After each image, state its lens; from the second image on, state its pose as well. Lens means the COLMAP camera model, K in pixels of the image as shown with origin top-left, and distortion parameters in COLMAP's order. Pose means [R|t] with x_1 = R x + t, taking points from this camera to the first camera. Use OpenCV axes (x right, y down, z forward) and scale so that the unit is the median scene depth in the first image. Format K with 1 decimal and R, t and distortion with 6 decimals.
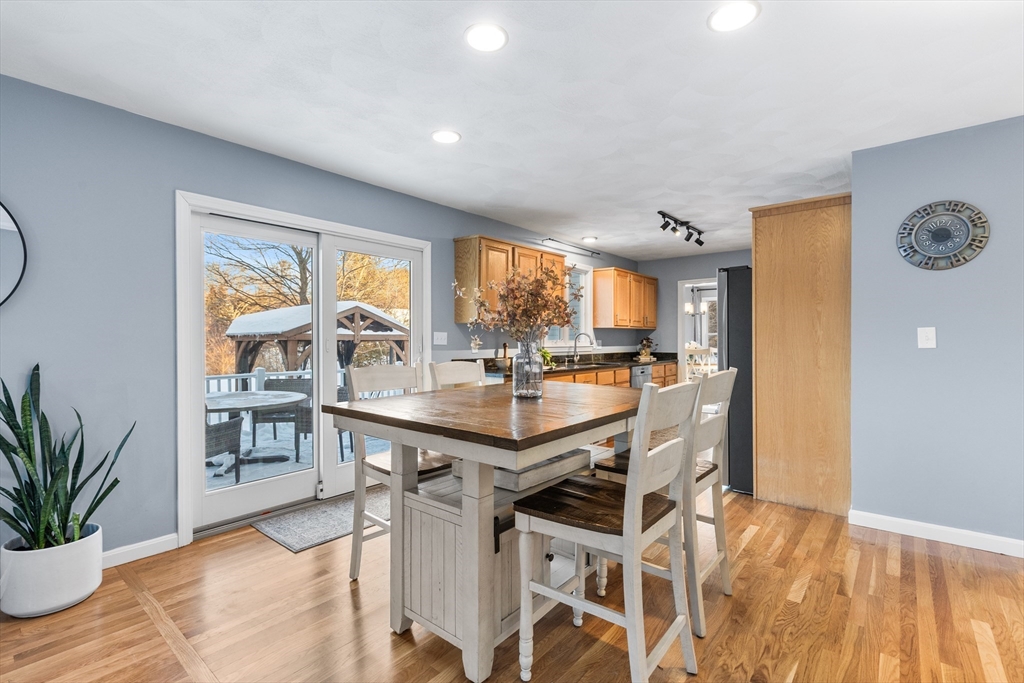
lens RADIAL K [[464.8, 0, 514.7], [0, 464.8, 341.8], [0, 0, 1]] dist [0.000225, -0.000743]
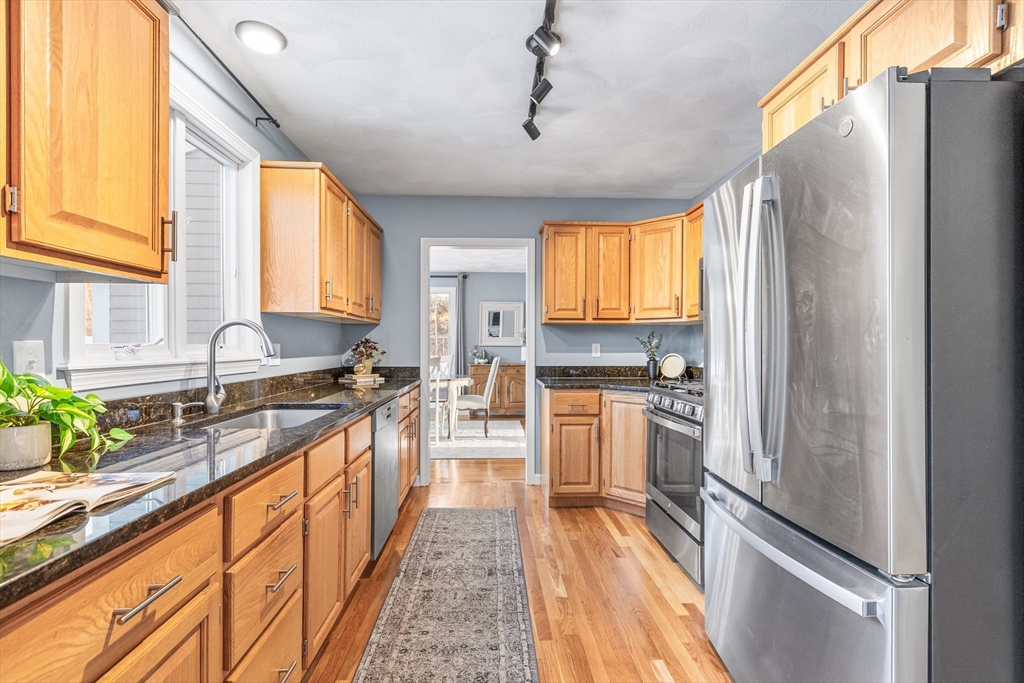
lens RADIAL K [[464.8, 0, 508.4], [0, 464.8, 346.1], [0, 0, 1]] dist [0.000225, -0.000743]
pose [[0.736188, 0.002061, 0.676774, 0.058810], [-0.001616, 0.999998, -0.001287, -0.000534], [-0.676775, -0.000146, 0.736190, 0.575330]]
